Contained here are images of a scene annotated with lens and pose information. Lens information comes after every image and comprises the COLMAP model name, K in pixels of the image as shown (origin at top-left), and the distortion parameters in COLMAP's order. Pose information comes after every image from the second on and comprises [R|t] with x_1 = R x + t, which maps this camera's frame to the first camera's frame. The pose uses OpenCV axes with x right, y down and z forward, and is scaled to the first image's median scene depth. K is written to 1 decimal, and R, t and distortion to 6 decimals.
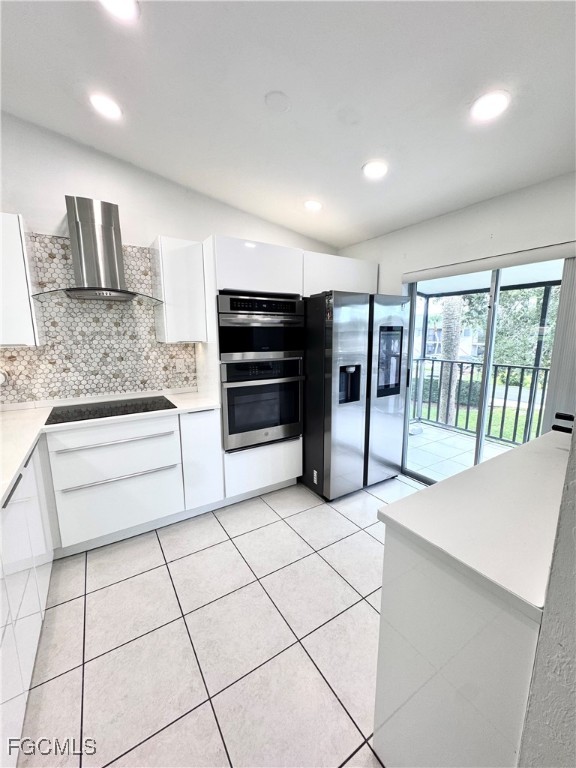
lens RADIAL K [[308.4, 0, 291.1], [0, 308.4, 384.7], [0, 0, 1]] dist [-0.000066, 0.000019]
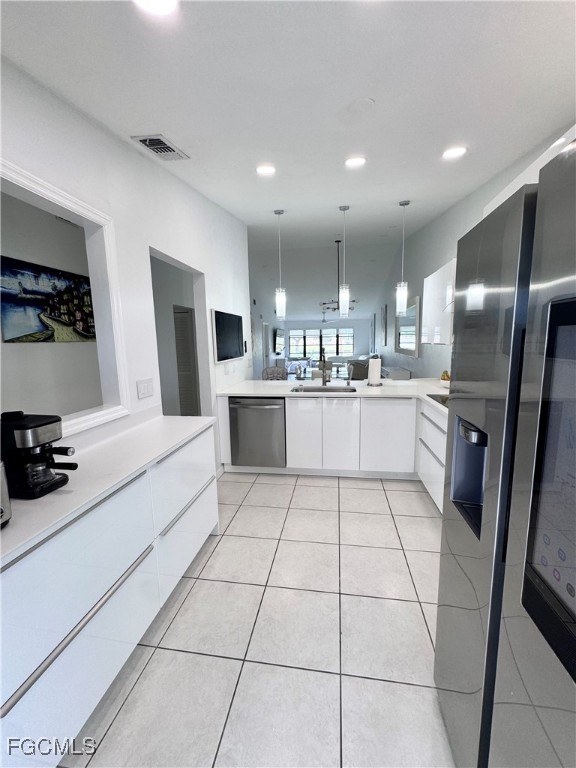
lens RADIAL K [[306.8, 0, 289.9], [0, 306.8, 383.4], [0, 0, 1]] dist [-0.000577, 0.000001]
pose [[-0.660384, 0.119504, -0.741358, 0.653425], [-0.102752, 0.963589, 0.246855, -0.192140], [0.743865, 0.239195, -0.624060, 1.150453]]
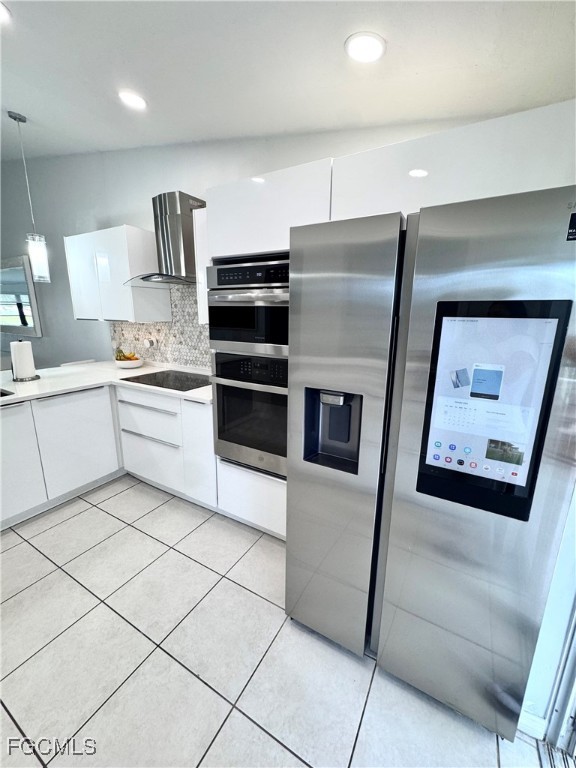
lens RADIAL K [[306.8, 0, 289.9], [0, 306.8, 383.4], [0, 0, 1]] dist [-0.000577, 0.000001]
pose [[0.467578, 0.204548, -0.859959, 0.597659], [-0.162531, 0.976166, 0.143818, -0.139414], [0.868881, 0.072524, 0.489680, 0.788897]]
